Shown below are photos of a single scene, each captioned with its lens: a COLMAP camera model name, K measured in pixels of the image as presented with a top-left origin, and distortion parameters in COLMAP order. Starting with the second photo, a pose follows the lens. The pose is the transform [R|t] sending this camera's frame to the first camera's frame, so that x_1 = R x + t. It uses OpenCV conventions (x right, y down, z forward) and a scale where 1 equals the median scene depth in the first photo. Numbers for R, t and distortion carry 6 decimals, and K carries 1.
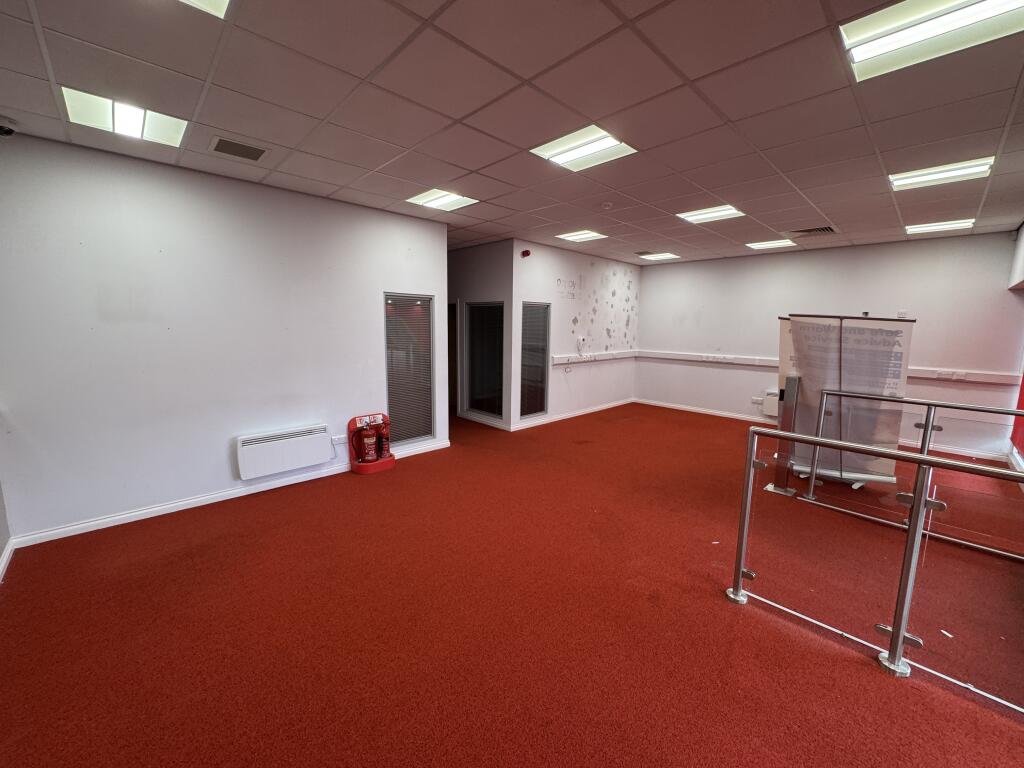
lens RADIAL K [[408.7, 0, 511.6], [0, 408.7, 374.7], [0, 0, 1]] dist [0.004854, 0.001272]
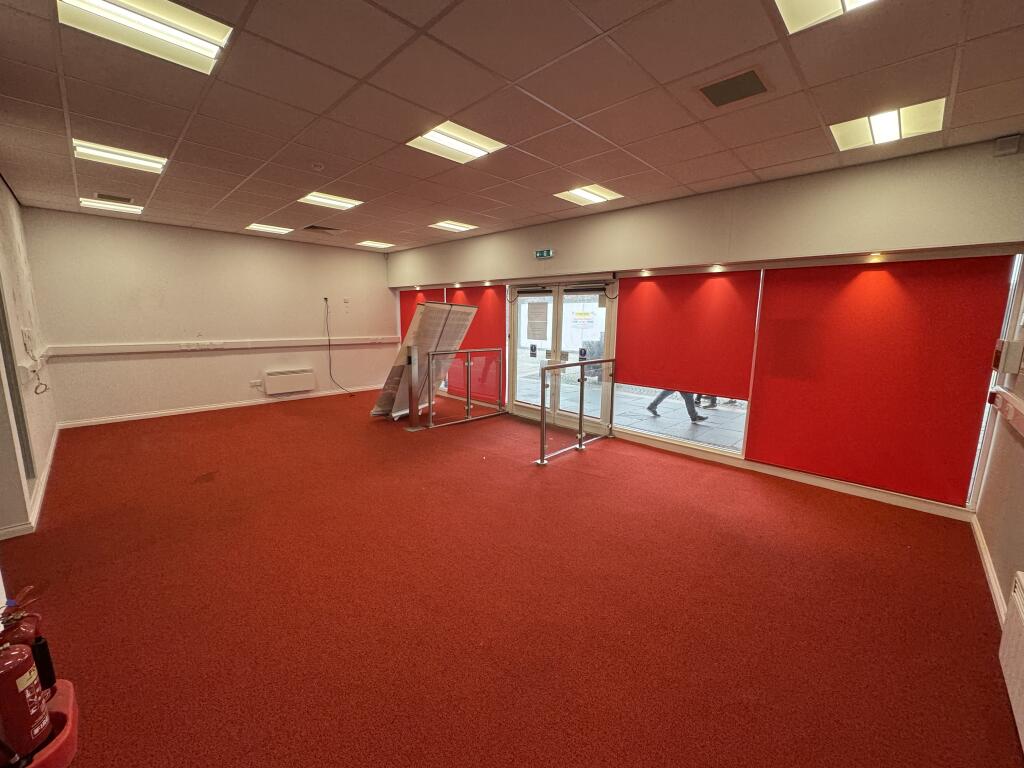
lens RADIAL K [[408.7, 0, 507.0], [0, 408.7, 383.8], [0, 0, 1]] dist [0.004854, 0.001272]
pose [[-0.020965, -0.183643, 0.982769, -0.493154], [0.110340, 0.976556, 0.184836, -0.064314], [-0.993673, 0.112314, -0.000210, 0.480353]]
